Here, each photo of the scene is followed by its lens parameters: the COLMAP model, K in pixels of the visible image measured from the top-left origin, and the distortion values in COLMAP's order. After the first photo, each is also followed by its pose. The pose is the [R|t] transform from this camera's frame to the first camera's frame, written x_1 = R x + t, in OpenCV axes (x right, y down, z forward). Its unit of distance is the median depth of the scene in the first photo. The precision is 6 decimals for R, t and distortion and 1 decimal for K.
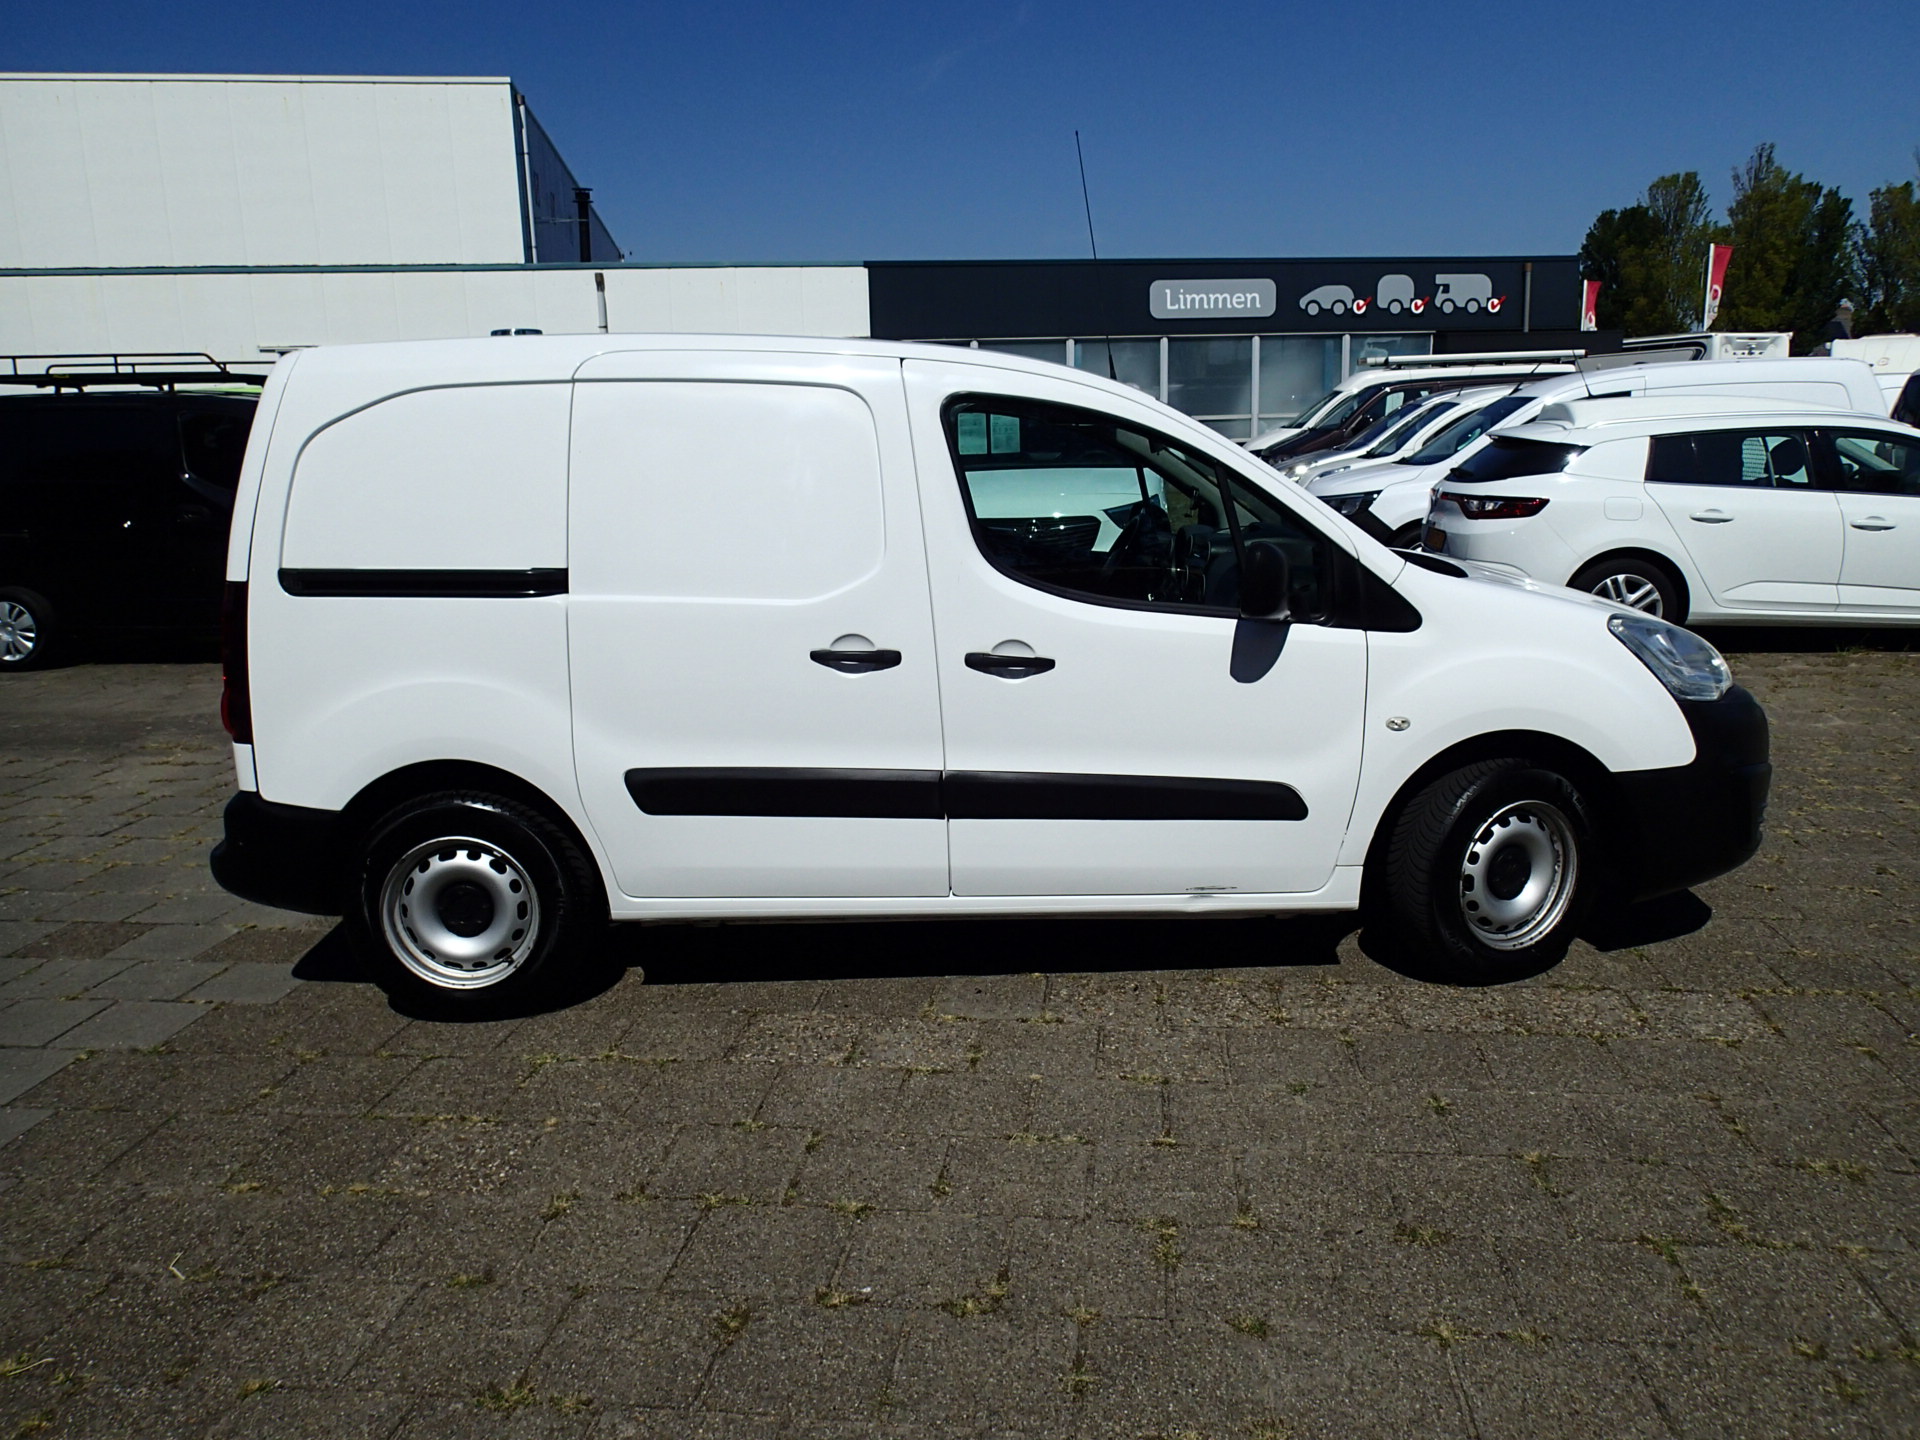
lens RADIAL K [[1418.2, 0, 974.3], [0, 1418.2, 719.5], [0, 0, 1]] dist [-0.001435, -0.003889]
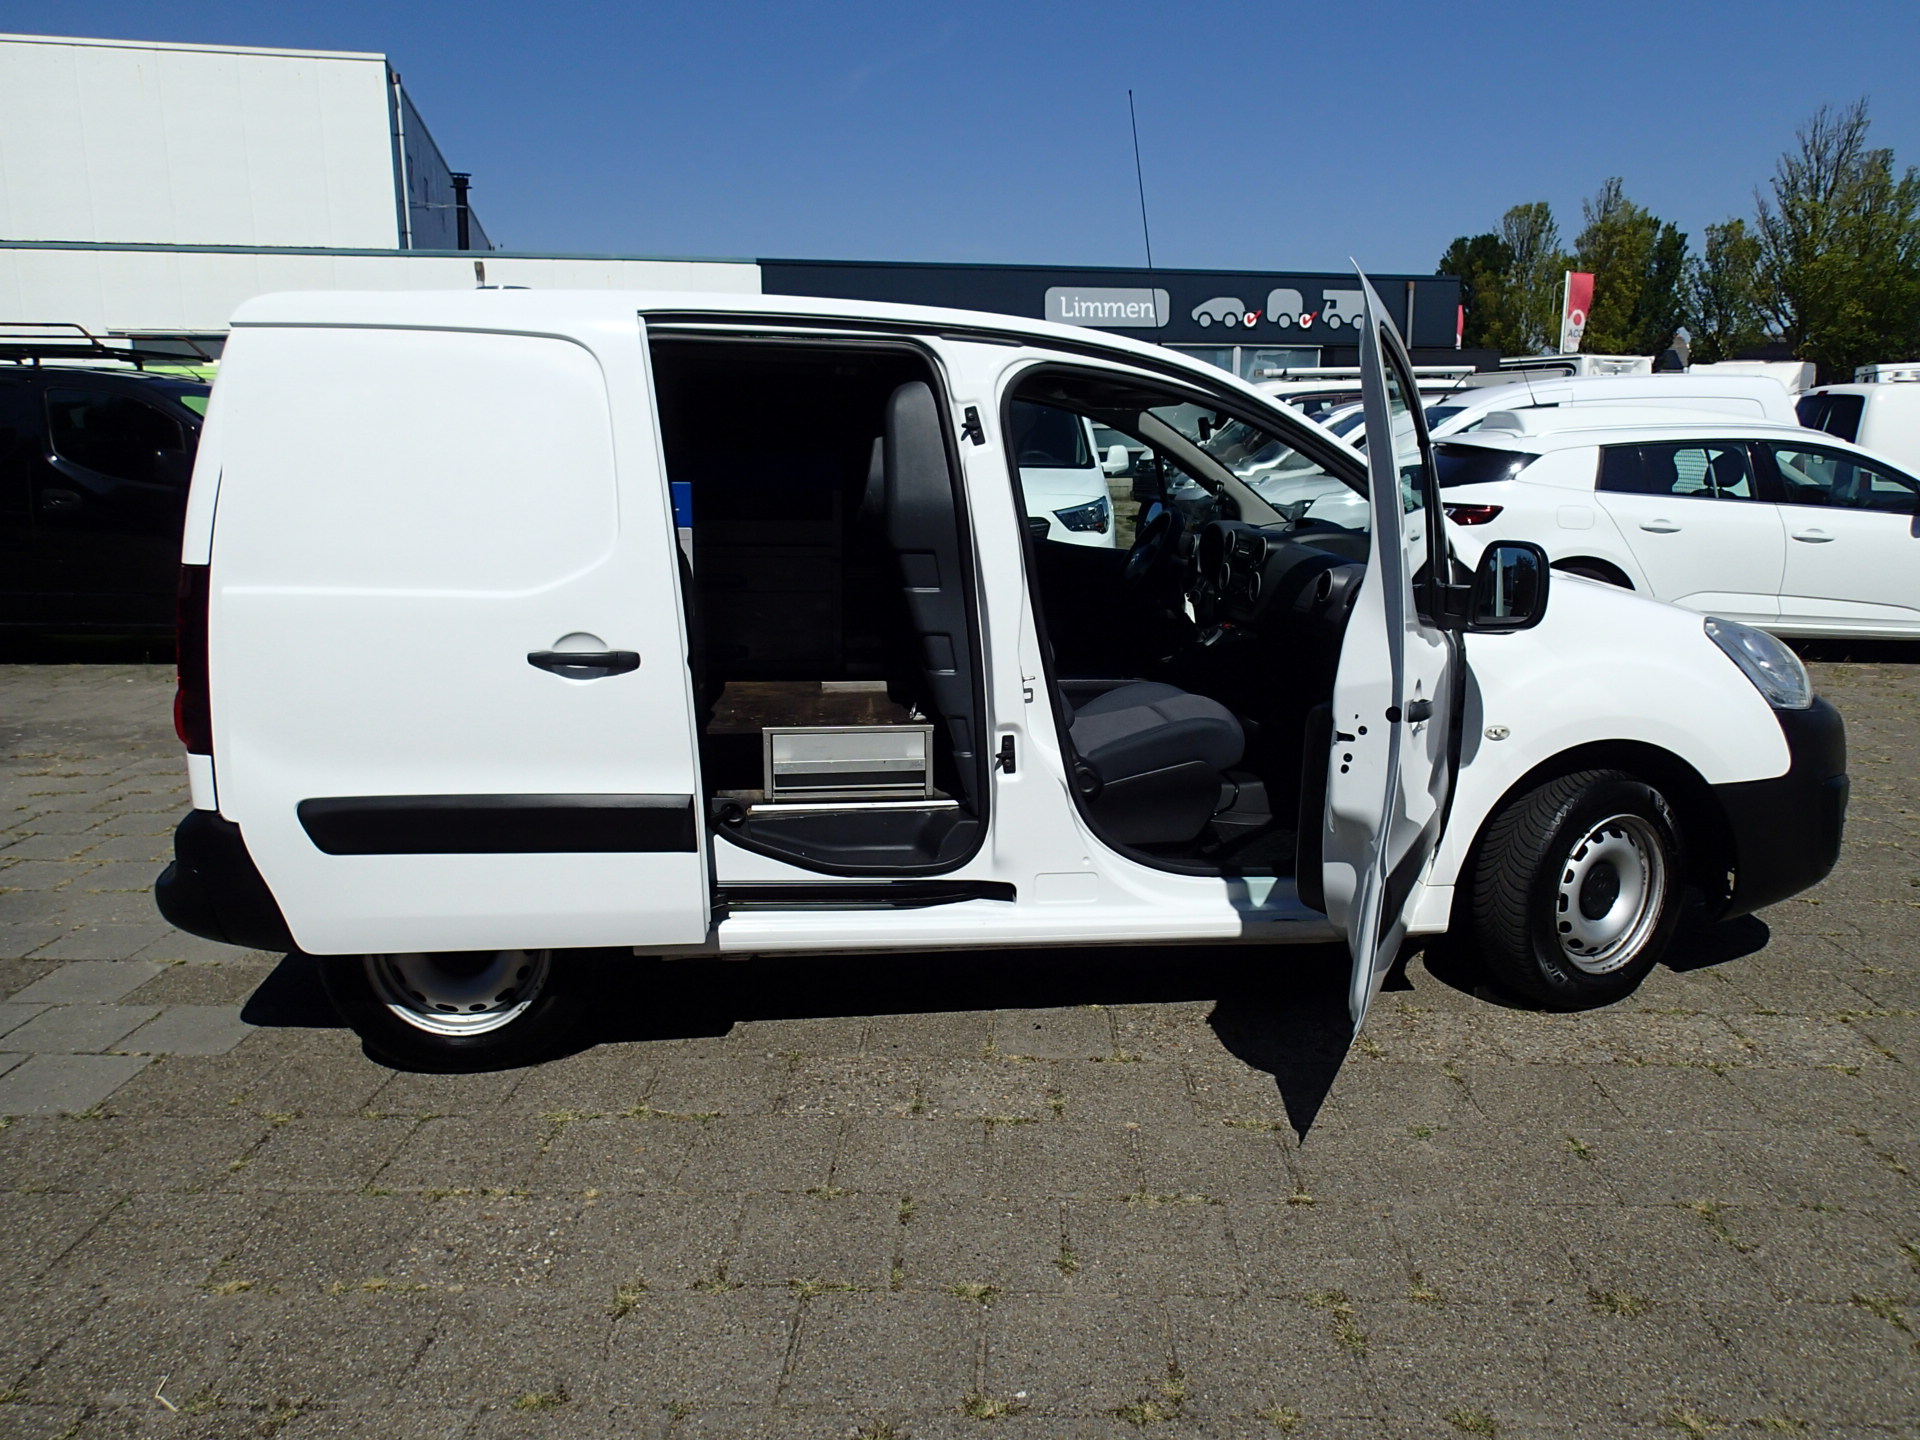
lens RADIAL K [[1418.2, 0, 974.3], [0, 1418.2, 719.5], [0, 0, 1]] dist [-0.001435, -0.003889]
pose [[0.995798, 0.002455, 0.091546, -0.124559], [-0.001948, 0.999982, -0.005629, 0.000132], [-0.091558, 0.005427, 0.995785, 0.101552]]
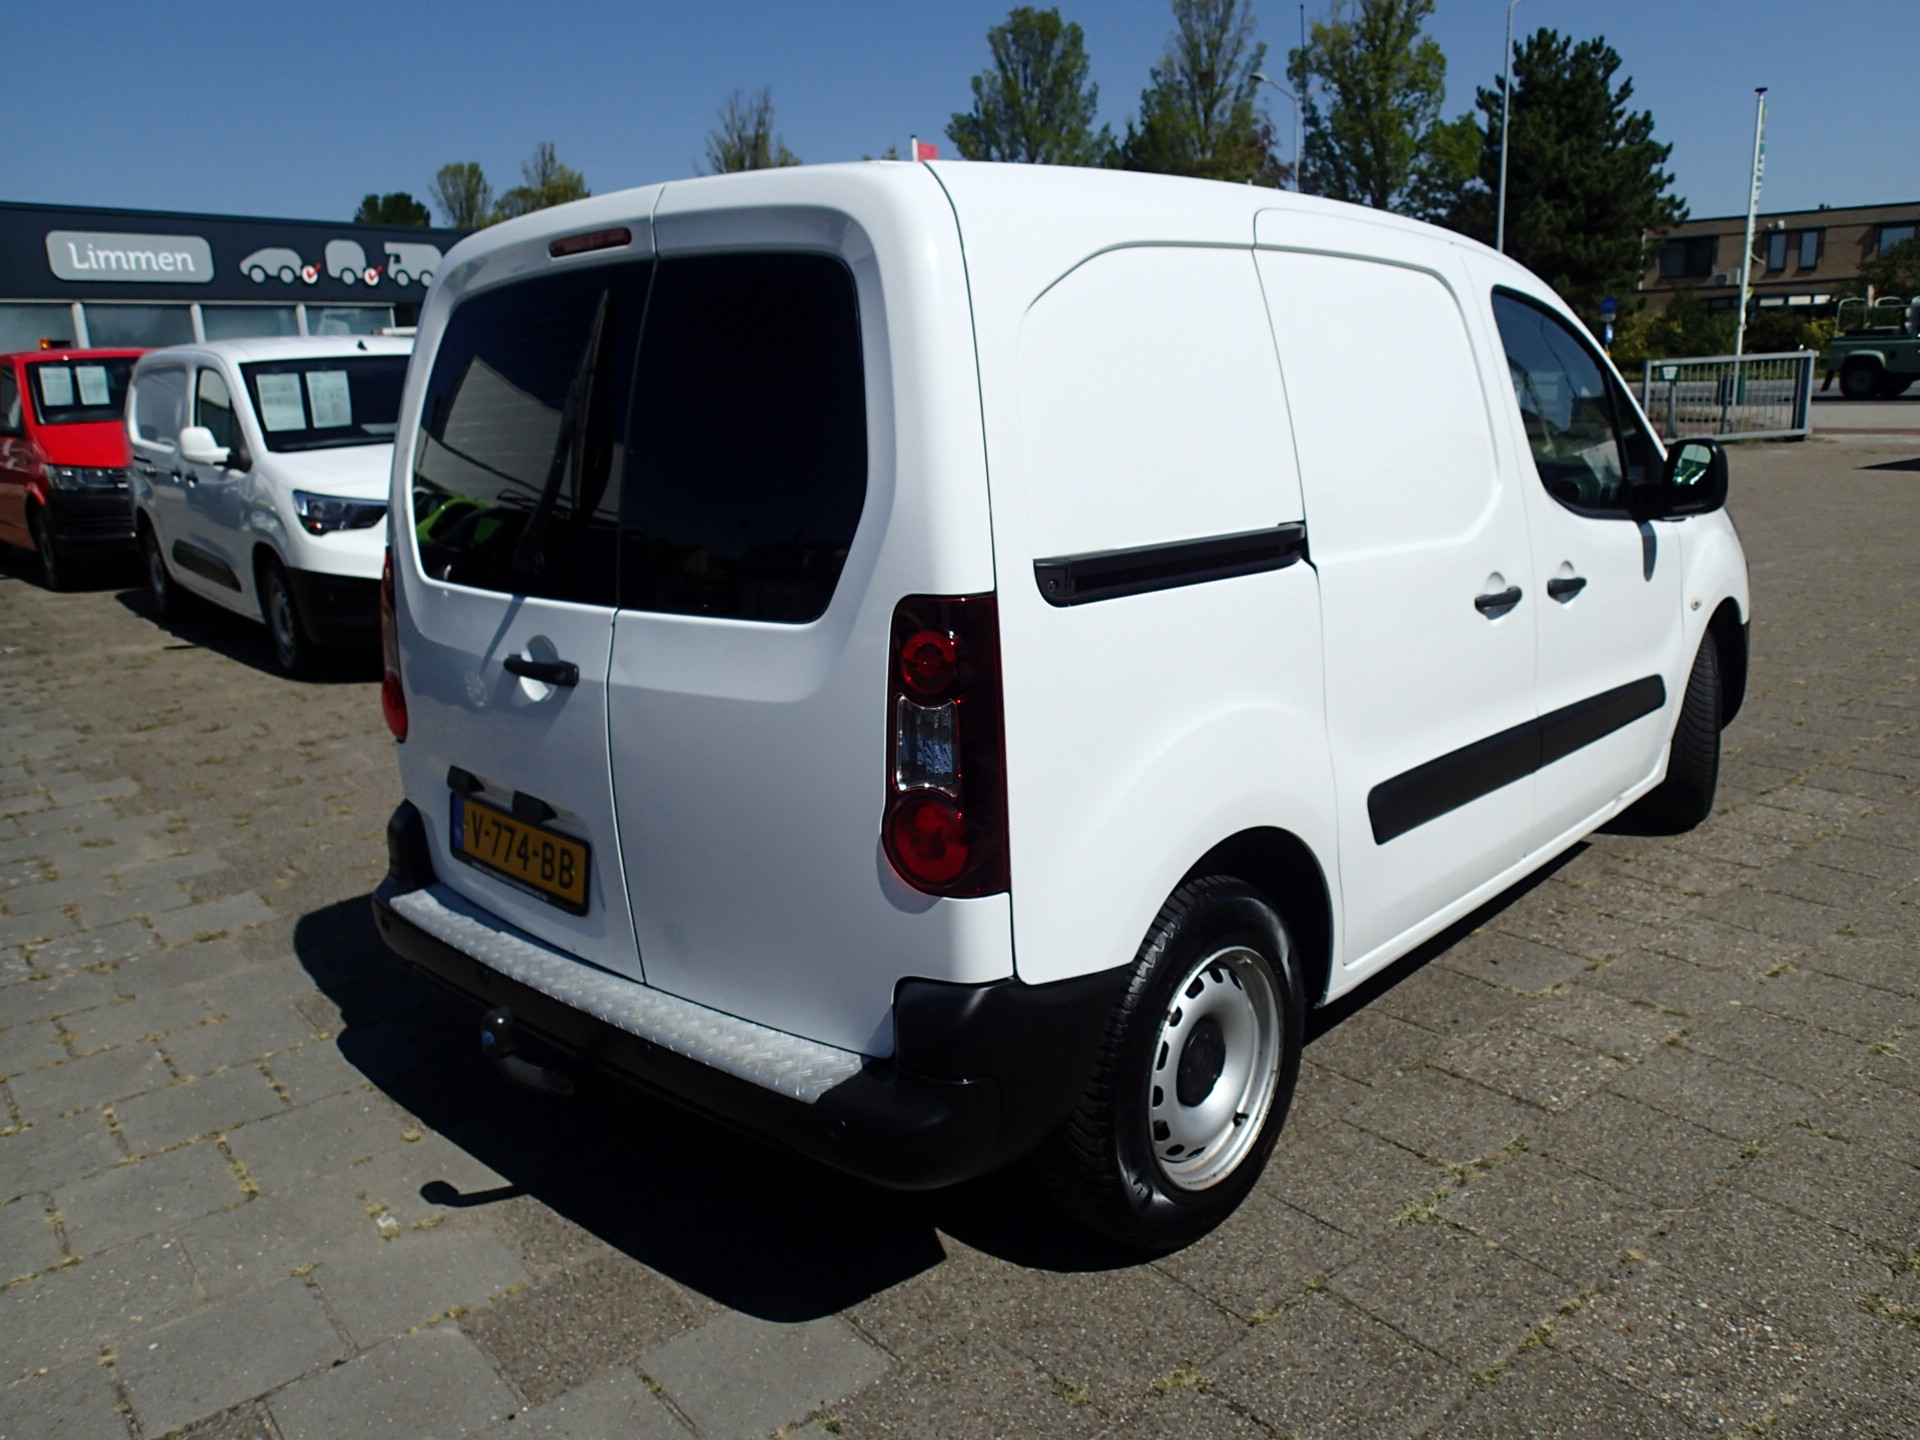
lens RADIAL K [[1418.2, 0, 974.3], [0, 1418.2, 719.5], [0, 0, 1]] dist [-0.001435, -0.003889]
pose [[0.699221, -0.176293, 0.692828, -0.847308], [0.169859, 0.982334, 0.078534, -0.088142], [-0.694434, 0.062771, 0.716814, 0.592249]]
